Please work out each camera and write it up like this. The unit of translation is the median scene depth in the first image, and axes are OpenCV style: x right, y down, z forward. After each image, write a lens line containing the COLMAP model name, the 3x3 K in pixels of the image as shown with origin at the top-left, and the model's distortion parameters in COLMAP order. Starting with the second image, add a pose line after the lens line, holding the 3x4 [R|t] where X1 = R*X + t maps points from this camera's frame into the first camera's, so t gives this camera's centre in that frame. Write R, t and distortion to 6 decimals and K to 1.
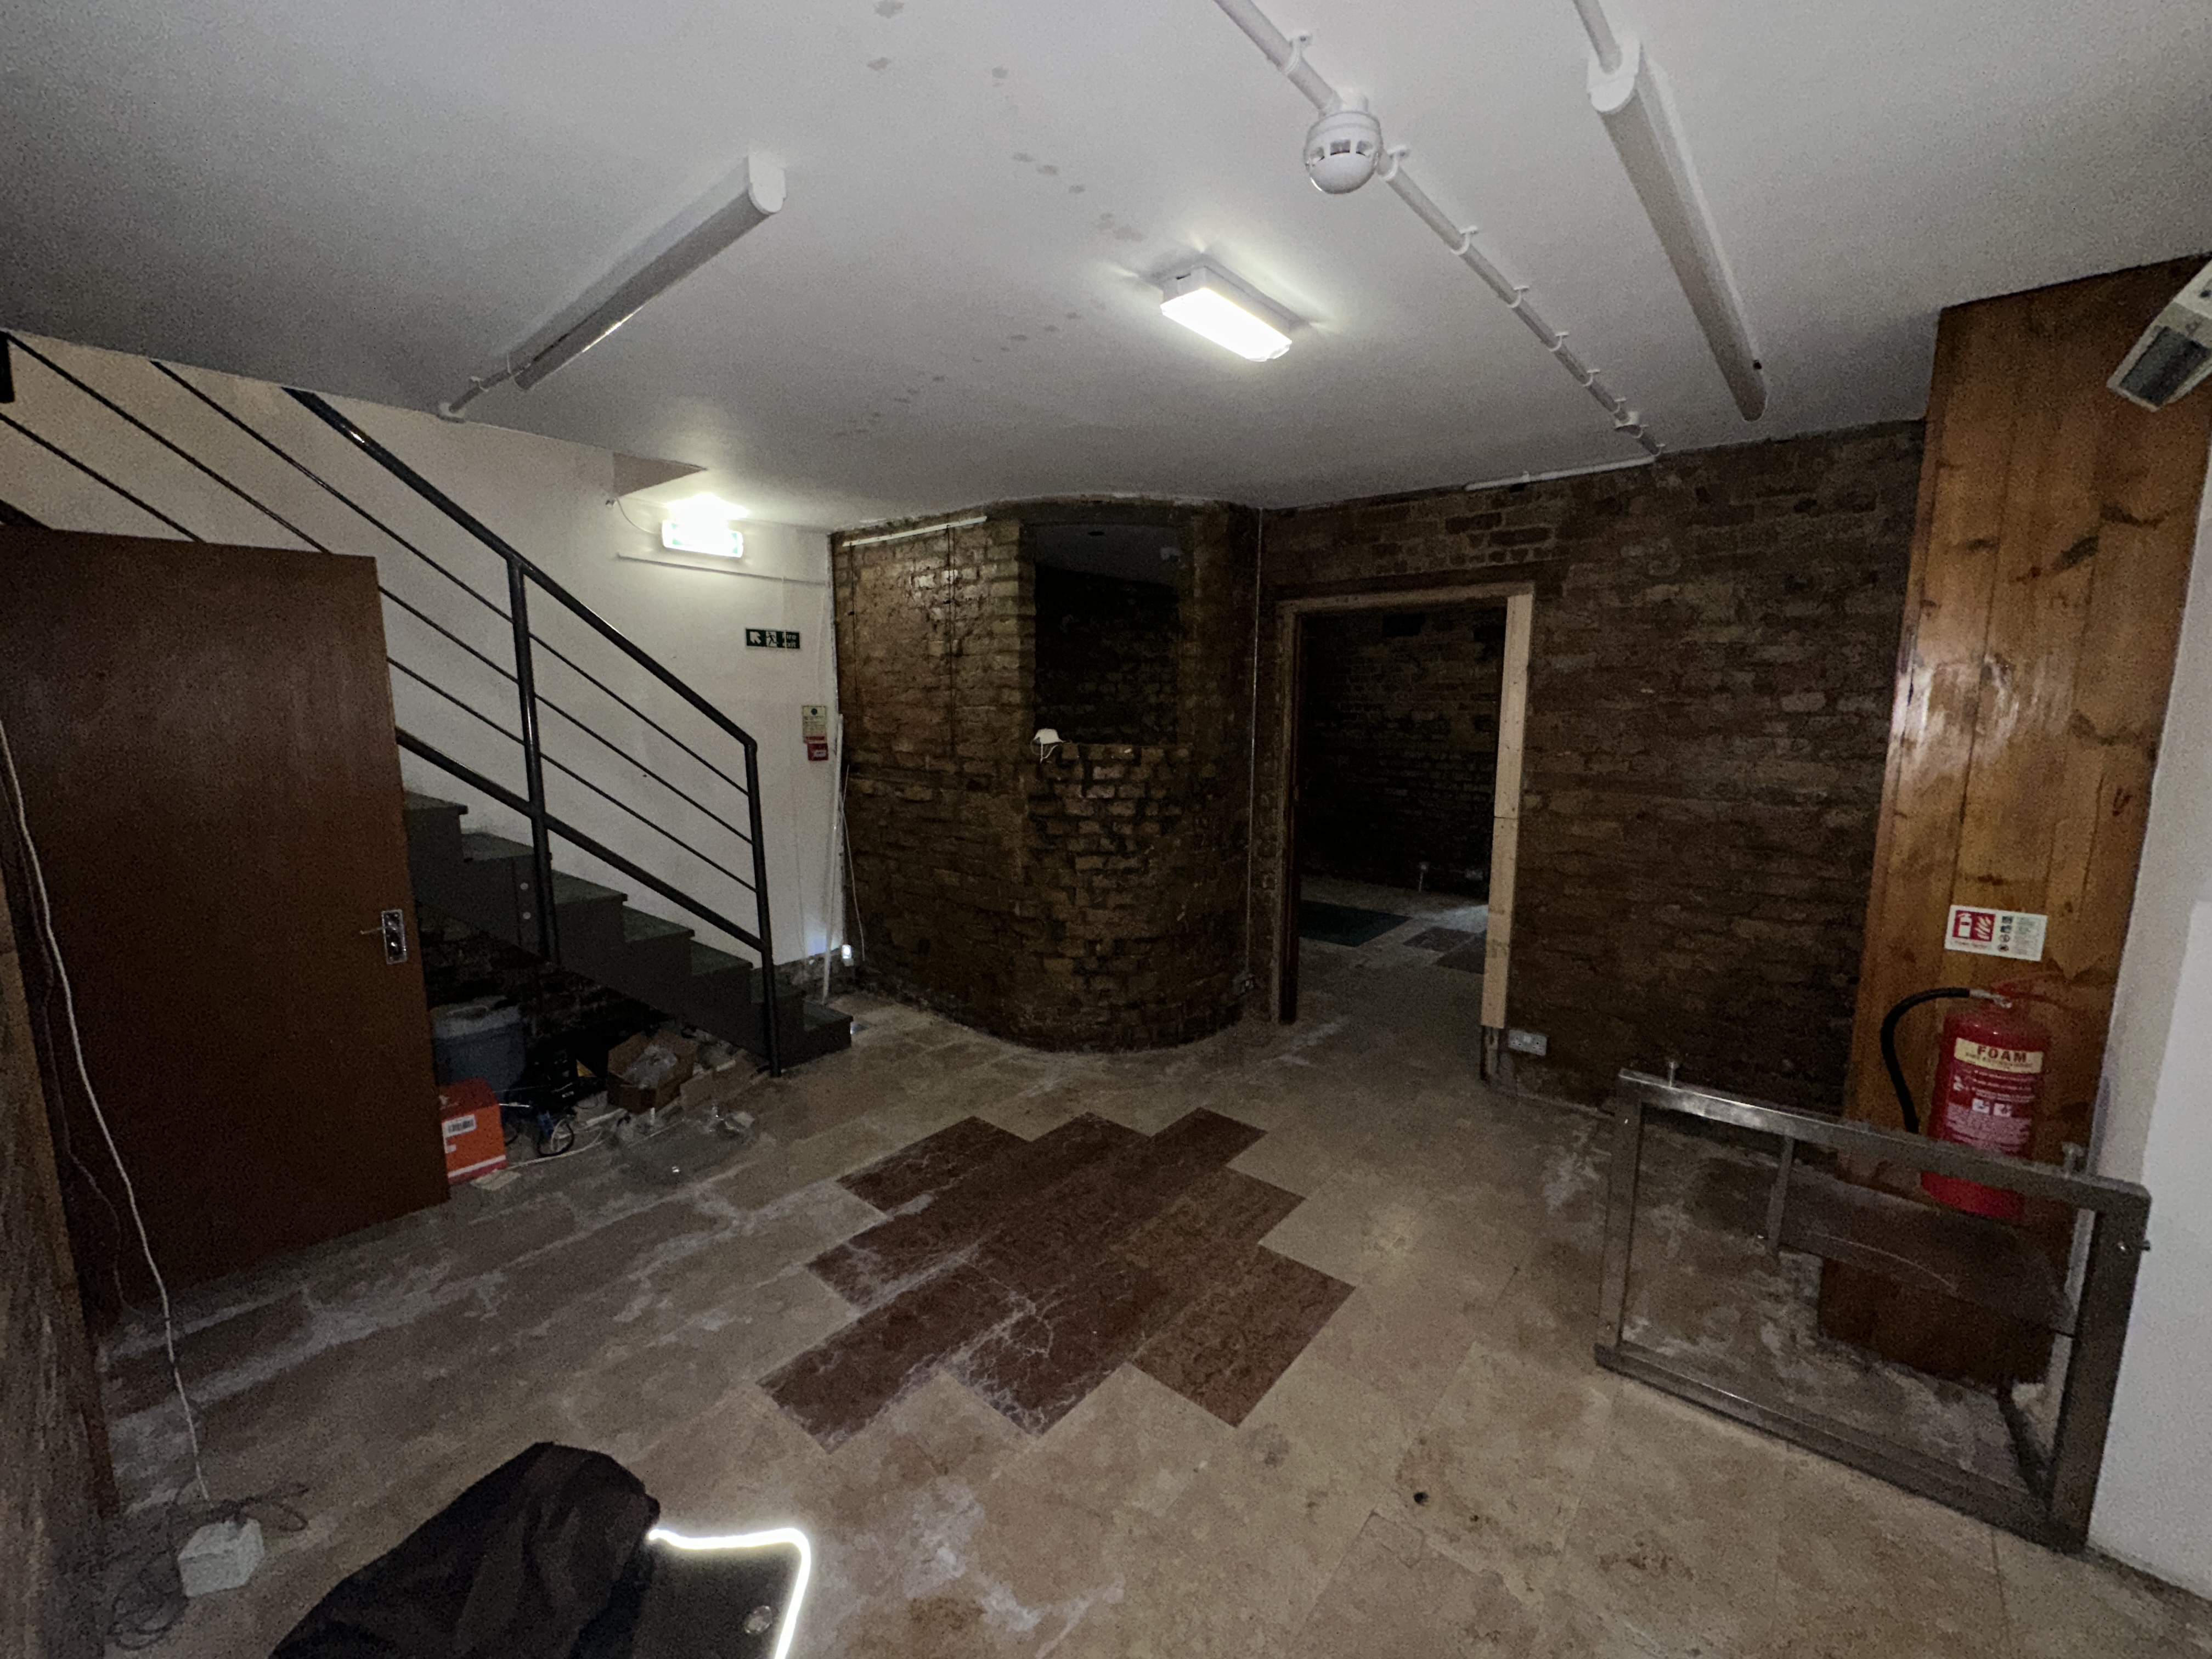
lens RADIAL K [[883.4, 0, 1101.8], [0, 883.4, 830.1], [0, 0, 1]] dist [-0.004010, 0.001198]
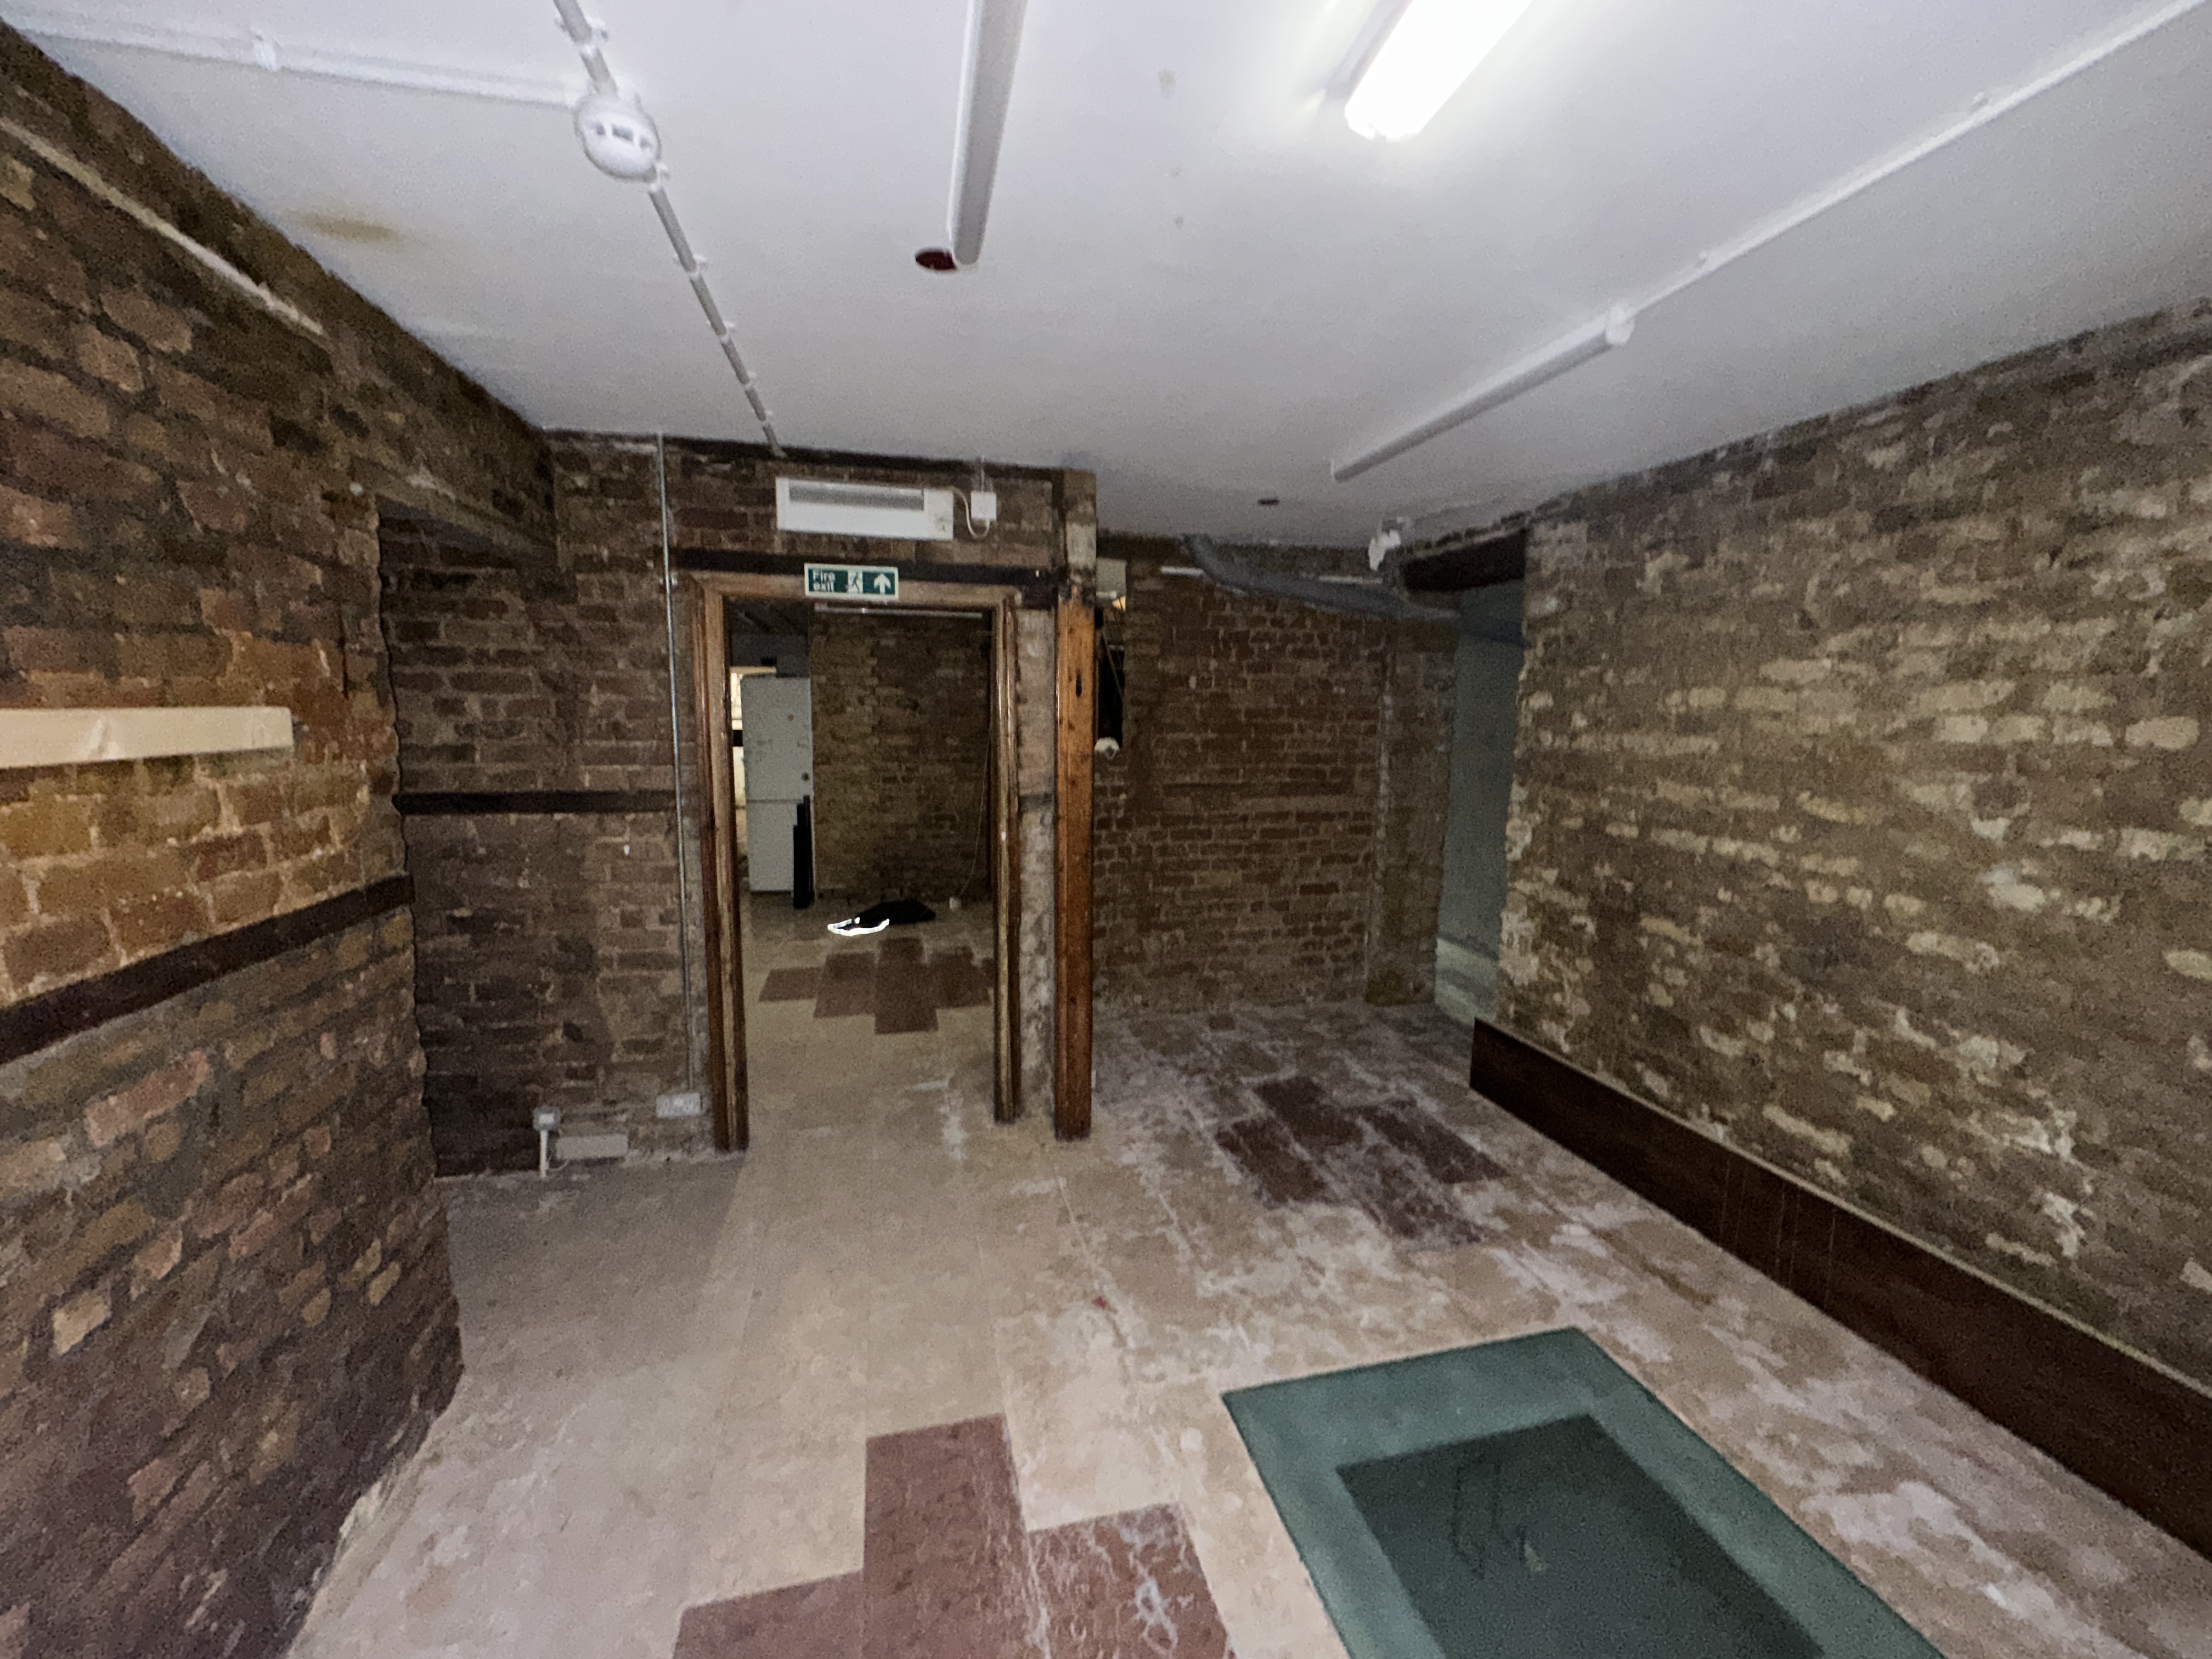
lens RADIAL K [[883.4, 0, 1104.5], [0, 883.4, 823.2], [0, 0, 1]] dist [-0.004010, 0.001198]
pose [[-0.583659, 0.096005, -0.806304, 0.951387], [-0.133398, 0.968158, 0.211839, -0.271639], [0.800967, 0.231201, -0.552267, 1.791768]]
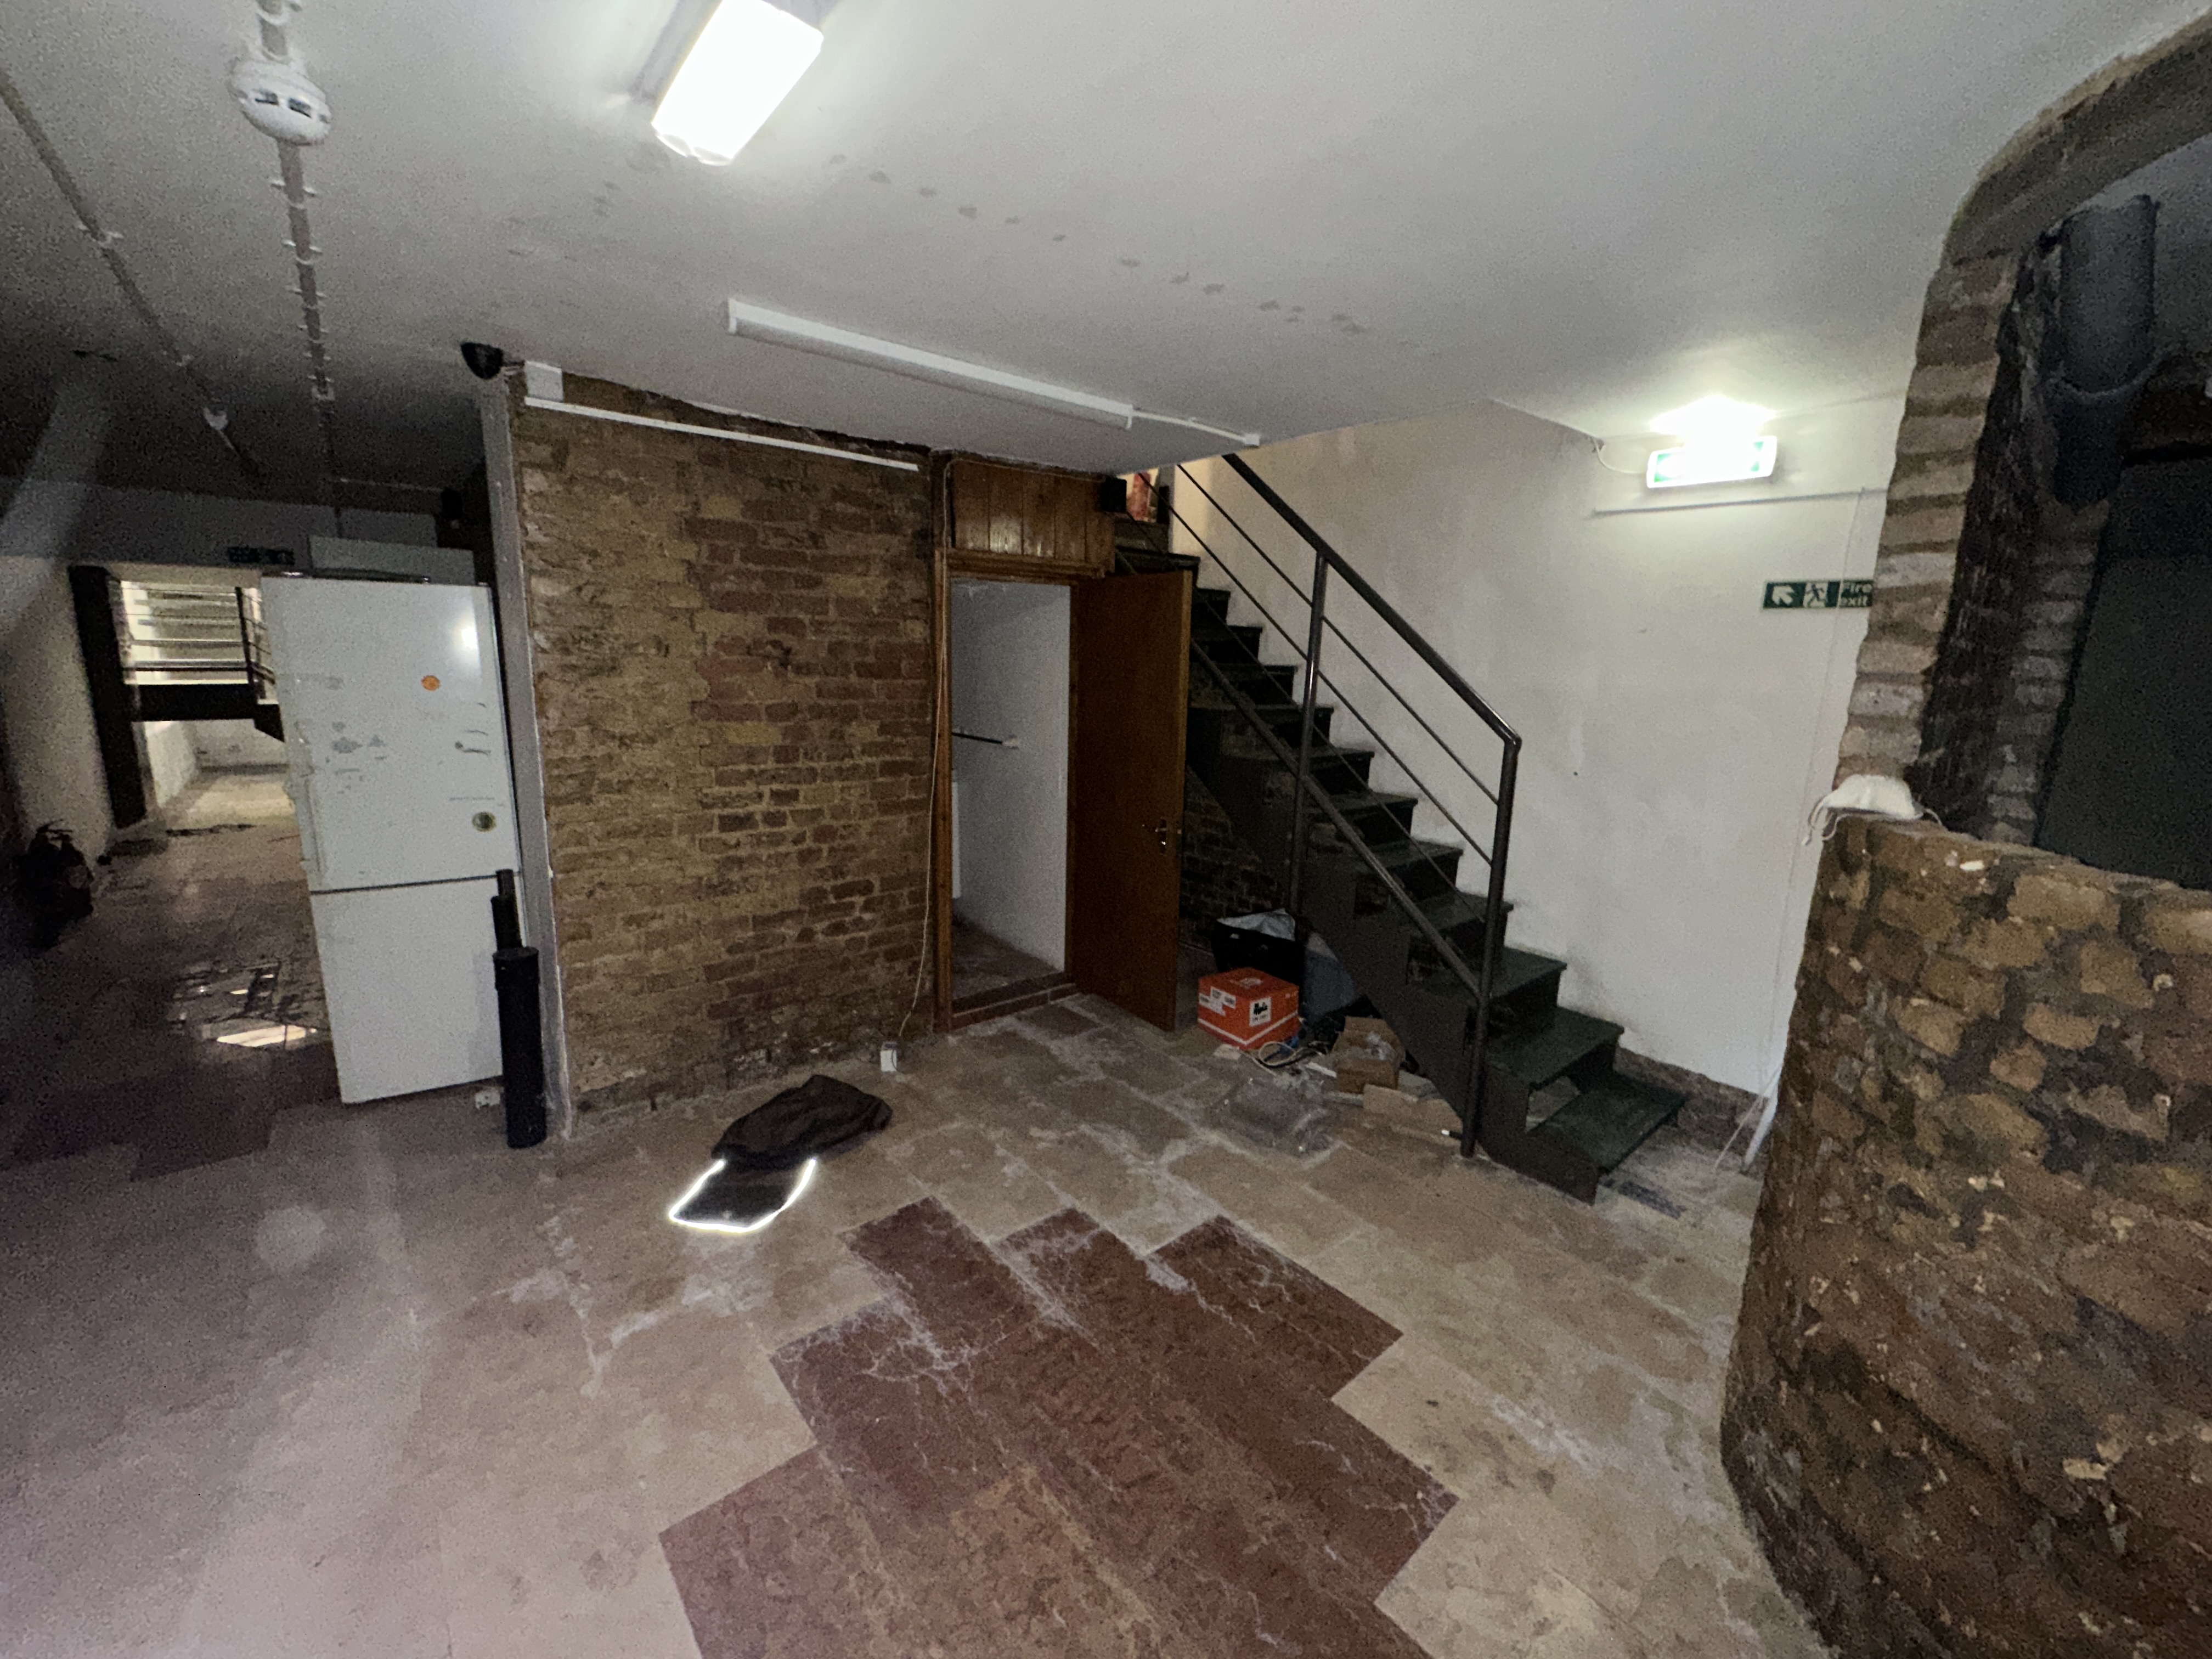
lens RADIAL K [[883.4, 0, 1107.7], [0, 883.4, 830.4], [0, 0, 1]] dist [-0.004010, 0.001198]
pose [[-0.160655, 0.183209, -0.969858, 0.428785], [-0.169918, 0.962817, 0.210026, -0.124148], [0.972275, 0.198537, -0.123551, 0.763247]]
